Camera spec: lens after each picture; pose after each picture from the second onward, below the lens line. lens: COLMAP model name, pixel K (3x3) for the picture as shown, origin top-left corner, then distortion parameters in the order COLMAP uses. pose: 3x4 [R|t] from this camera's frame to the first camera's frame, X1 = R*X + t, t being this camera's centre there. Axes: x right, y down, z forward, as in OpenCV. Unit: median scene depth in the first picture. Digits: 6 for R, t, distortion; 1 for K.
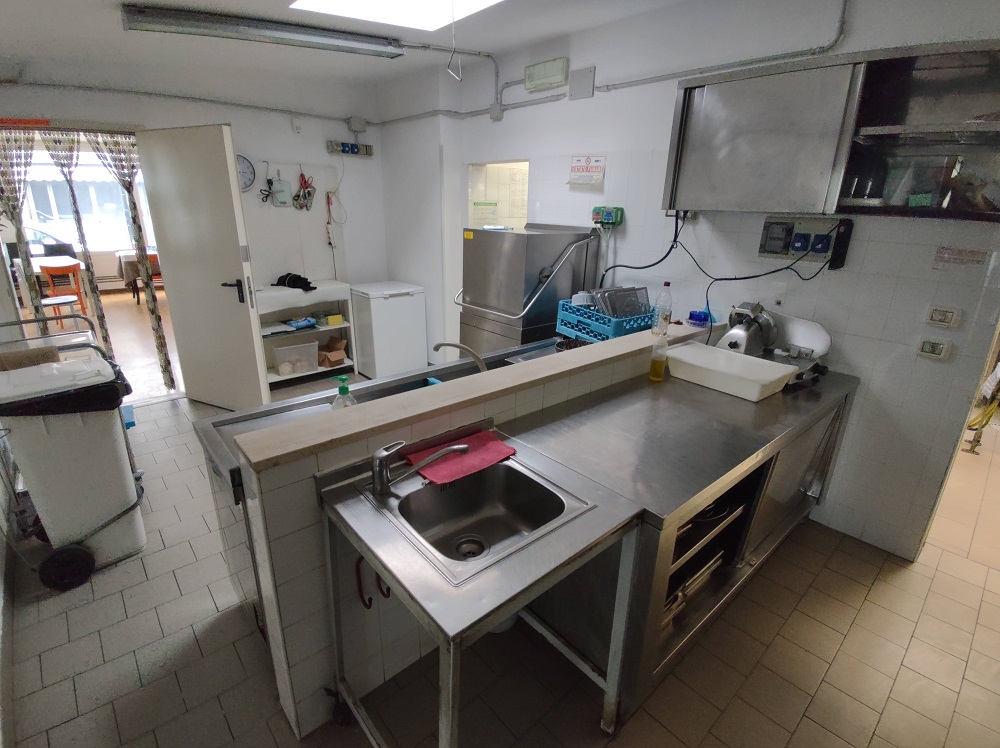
lens RADIAL K [[483.7, 0, 499.0], [0, 483.7, 369.1], [0, 0, 1]] dist [0.024550, -0.031000]
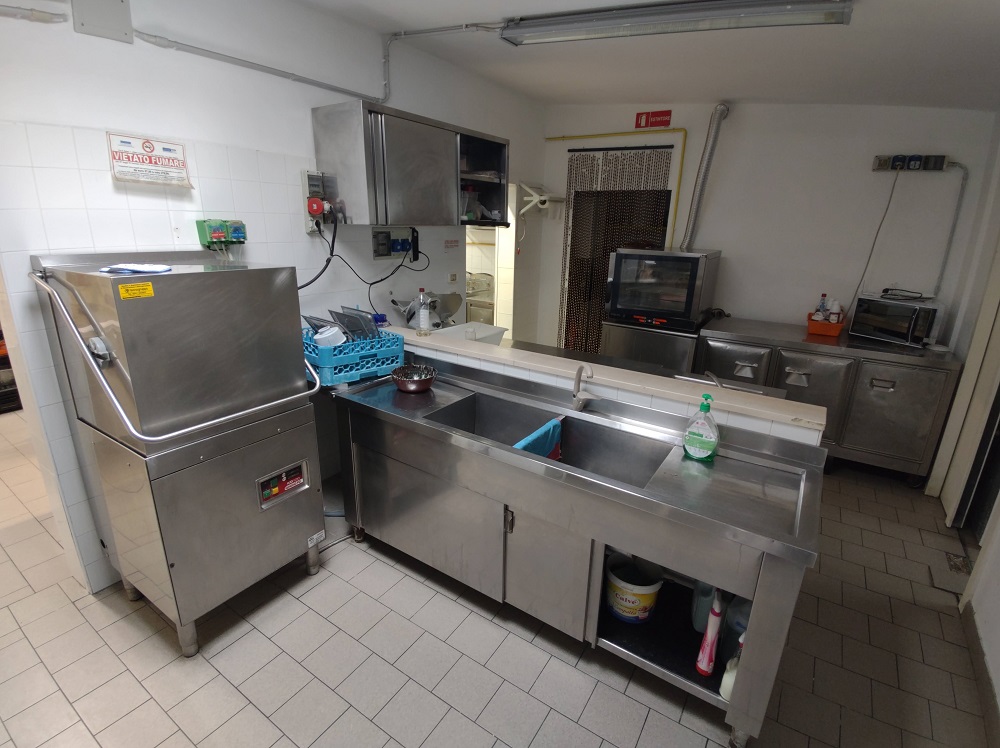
lens RADIAL K [[483.7, 0, 499.0], [0, 483.7, 369.1], [0, 0, 1]] dist [0.024550, -0.031000]
pose [[-0.274366, -0.308777, 0.910703, -0.603510], [0.279703, 0.880474, 0.382793, -0.298697], [-0.920049, 0.359752, -0.155206, 0.808631]]
